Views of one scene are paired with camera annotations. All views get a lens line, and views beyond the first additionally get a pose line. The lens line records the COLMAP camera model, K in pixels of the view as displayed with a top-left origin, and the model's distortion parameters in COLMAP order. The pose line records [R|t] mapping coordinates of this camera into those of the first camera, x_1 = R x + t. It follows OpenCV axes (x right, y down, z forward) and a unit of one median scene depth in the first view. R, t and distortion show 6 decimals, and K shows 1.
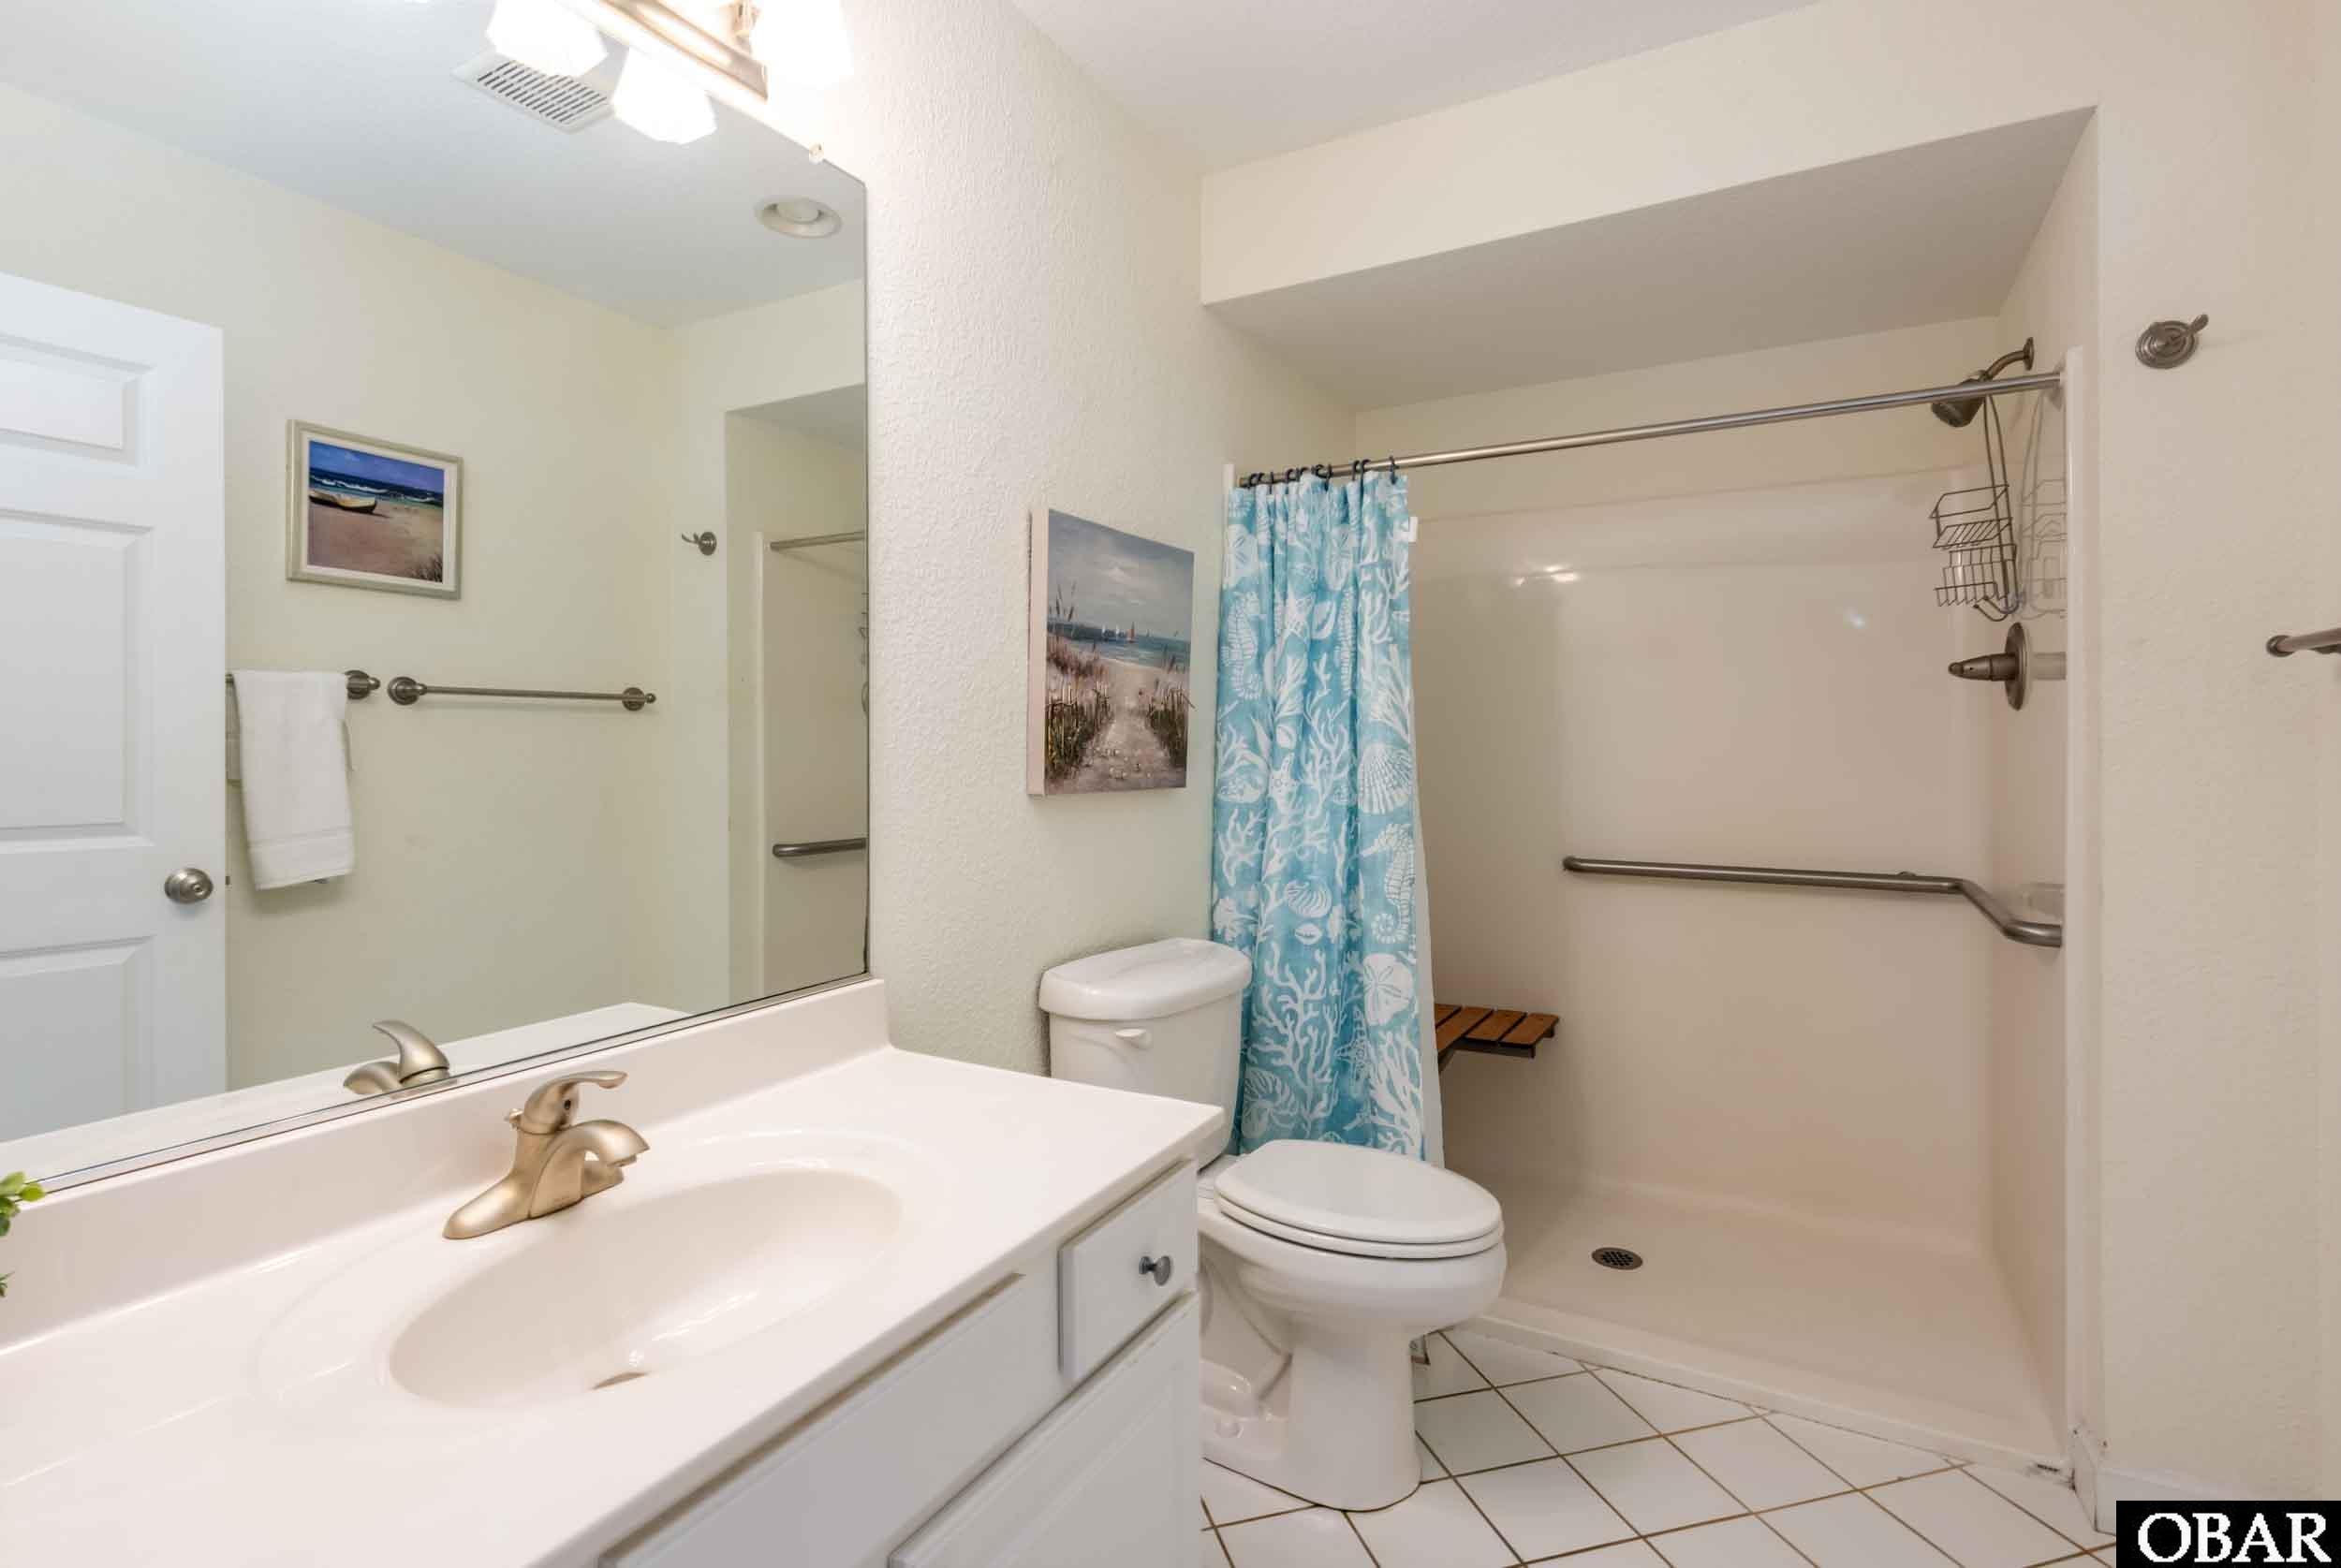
lens RADIAL K [[1108.4, 0, 1172.6], [0, 1108.4, 765.3], [0, 0, 1]] dist [-0.002994, -0.000934]
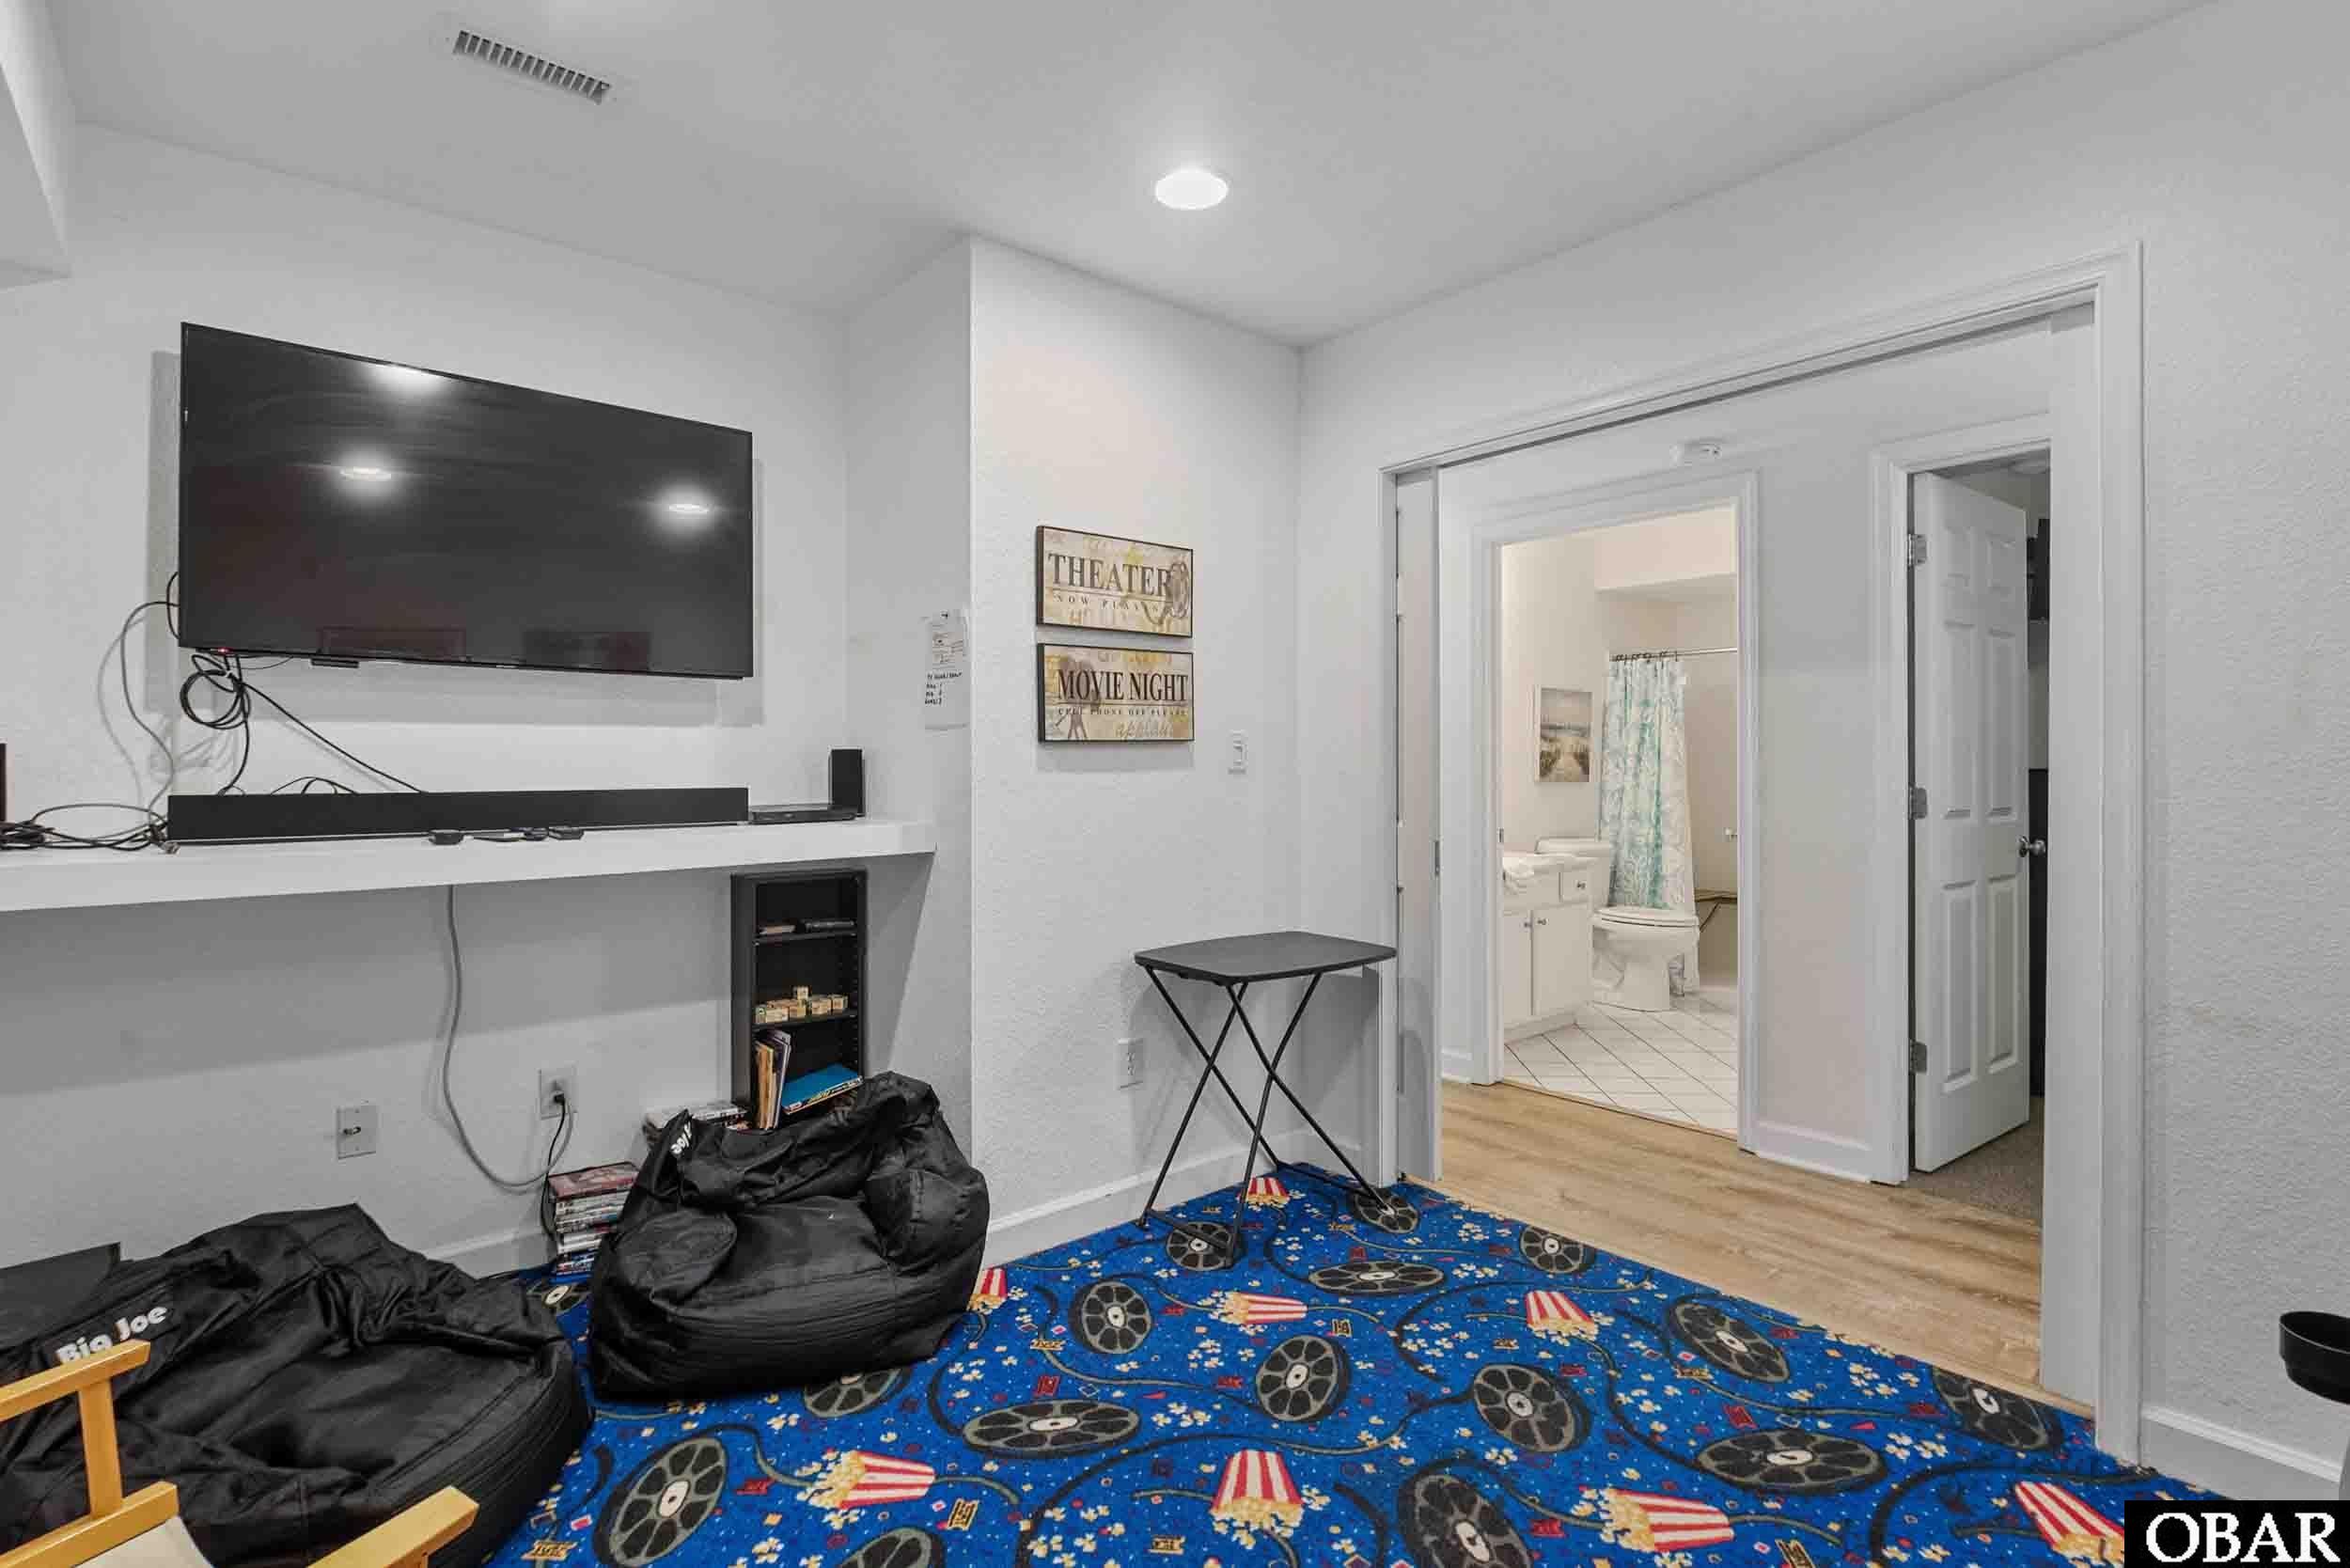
lens RADIAL K [[1112.9, 0, 1199.5], [0, 1112.9, 775.3], [0, 0, 1]] dist [-0.002994, -0.000934]
pose [[0.948458, 0.005595, -0.316855, -0.027076], [-0.008346, 0.999938, -0.007325, 0.030992], [0.316794, 0.009592, 0.948446, -1.762859]]
